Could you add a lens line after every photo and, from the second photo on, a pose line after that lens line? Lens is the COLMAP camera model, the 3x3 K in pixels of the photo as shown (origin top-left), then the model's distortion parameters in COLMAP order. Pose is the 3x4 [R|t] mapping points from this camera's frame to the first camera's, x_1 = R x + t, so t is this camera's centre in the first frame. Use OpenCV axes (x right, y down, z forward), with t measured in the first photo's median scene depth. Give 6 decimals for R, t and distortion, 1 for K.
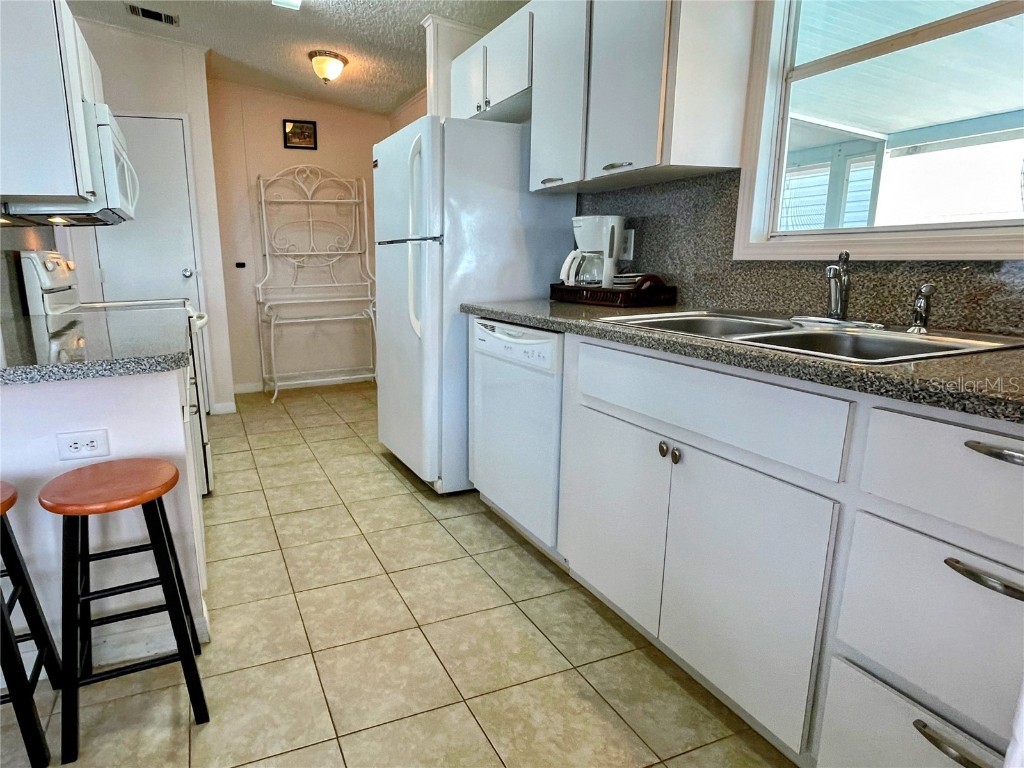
lens RADIAL K [[591.0, 0, 410.0], [0, 591.0, 382.6], [0, 0, 1]] dist [0.005273, -0.018527]
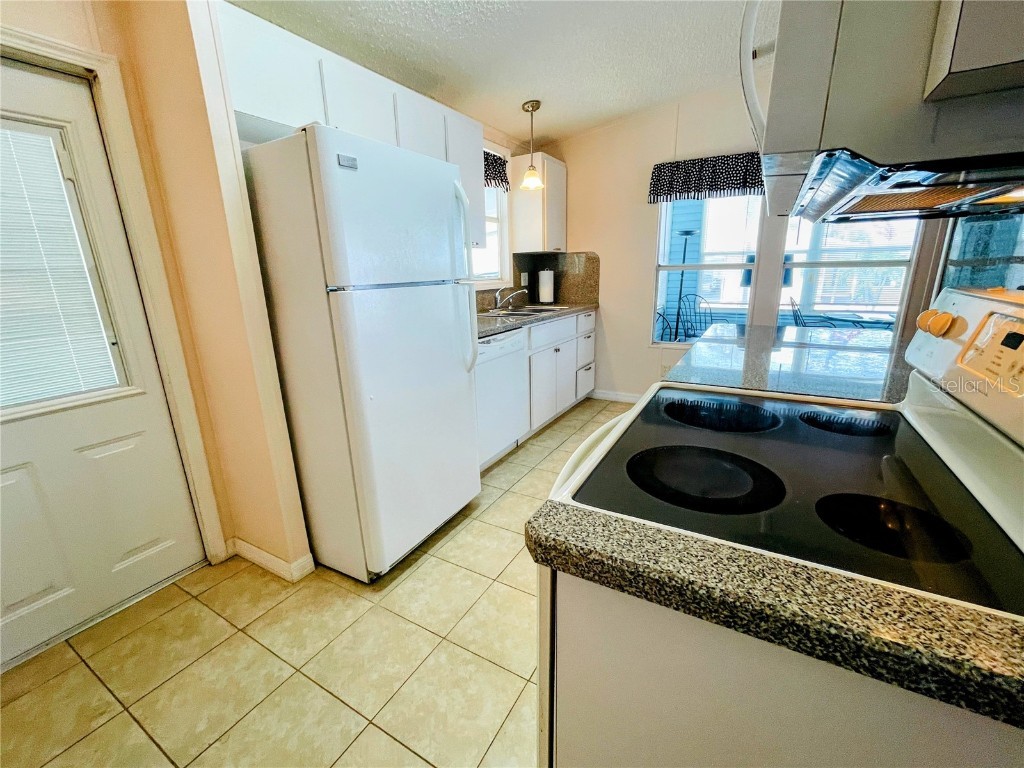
lens RADIAL K [[426.8, 0, 512.0], [0, 426.8, 384.0], [0, 0, 1]] dist [-0.000488, -0.000040]
pose [[-0.639767, -0.165960, 0.750437, -0.698986], [0.196609, 0.908580, 0.368547, -0.368920], [-0.742996, 0.383327, -0.548650, 1.542711]]
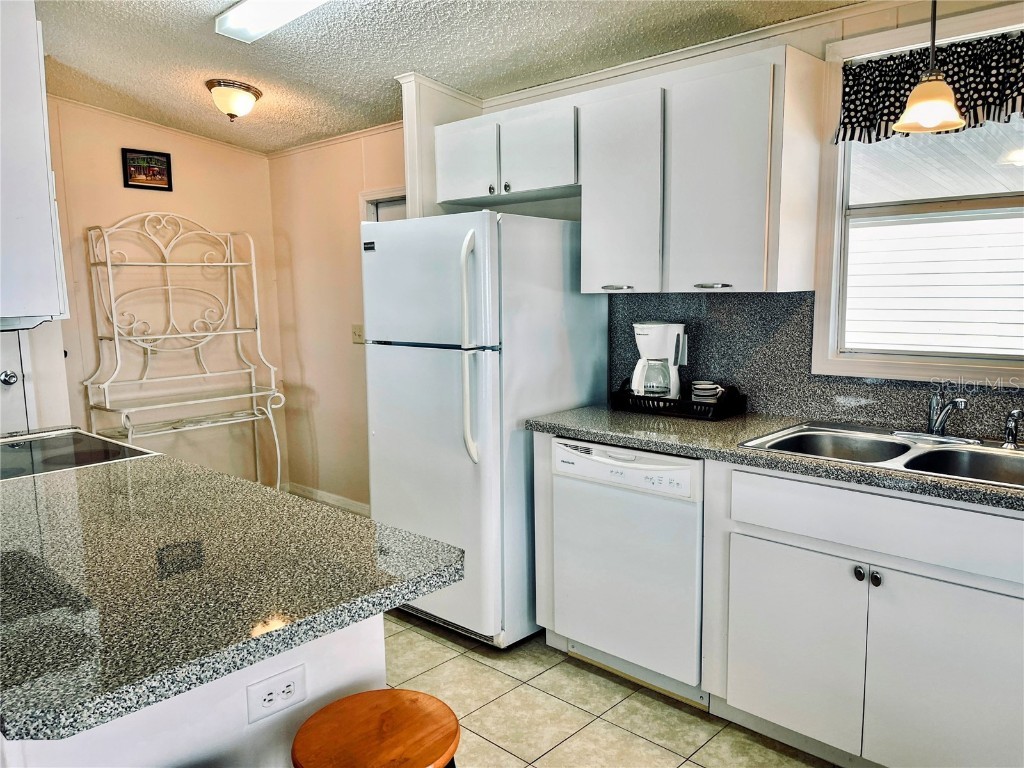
lens RADIAL K [[775.4, 0, 512.0], [0, 775.4, 384.0], [0, 0, 1]] dist [0.025354, -0.000572]
pose [[0.893602, -0.053836, 0.445621, -0.468832], [0.093817, 0.993255, -0.068134, -0.119798], [-0.438947, 0.102692, 0.892625, -0.013053]]
